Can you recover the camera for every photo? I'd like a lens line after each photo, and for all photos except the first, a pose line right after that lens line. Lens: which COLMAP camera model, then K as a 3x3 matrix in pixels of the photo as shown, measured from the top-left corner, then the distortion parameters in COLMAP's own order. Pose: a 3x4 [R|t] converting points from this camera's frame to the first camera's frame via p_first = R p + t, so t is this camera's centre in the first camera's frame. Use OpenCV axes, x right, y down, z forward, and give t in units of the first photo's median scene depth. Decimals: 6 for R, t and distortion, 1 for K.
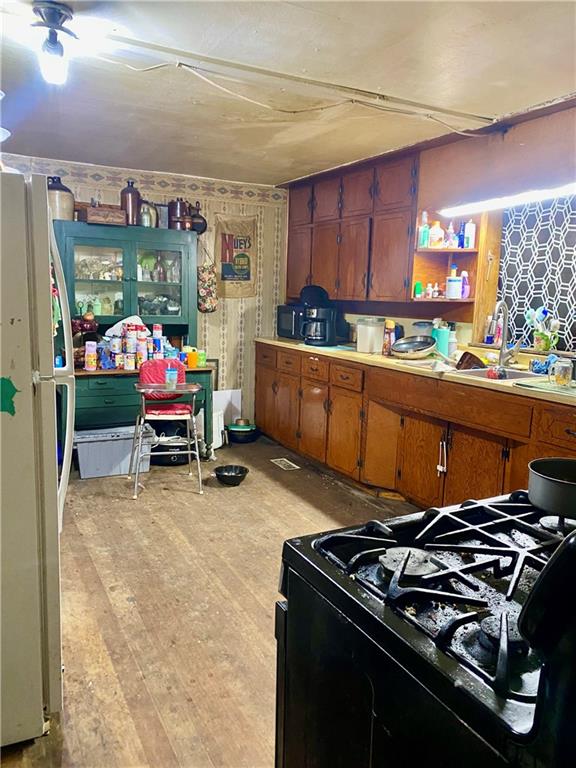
lens RADIAL K [[587.1, 0, 289.2], [0, 587.1, 382.6], [0, 0, 1]] dist [0.007601, -0.001318]
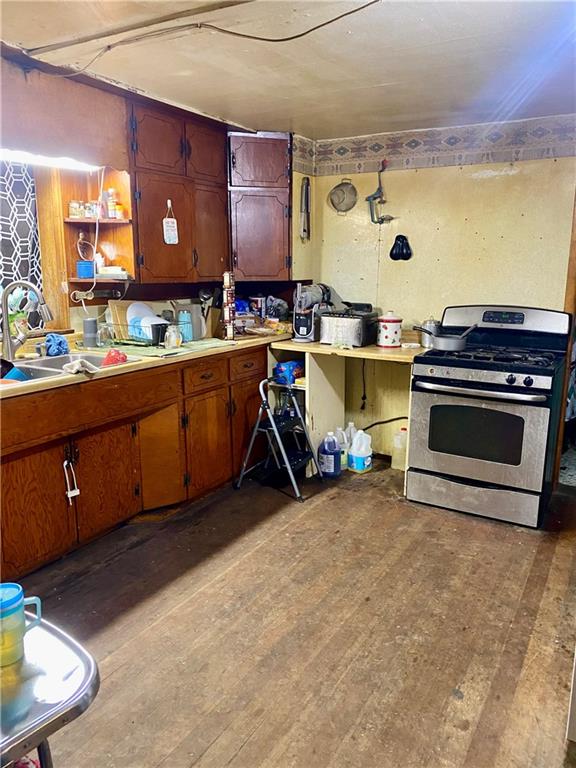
lens RADIAL K [[587.1, 0, 289.6], [0, 587.1, 386.9], [0, 0, 1]] dist [0.007601, -0.001318]
pose [[-0.528640, -0.202299, 0.824387, -0.768871], [0.111361, 0.946264, 0.303618, -0.292704], [-0.841509, 0.252309, -0.477705, 1.582708]]
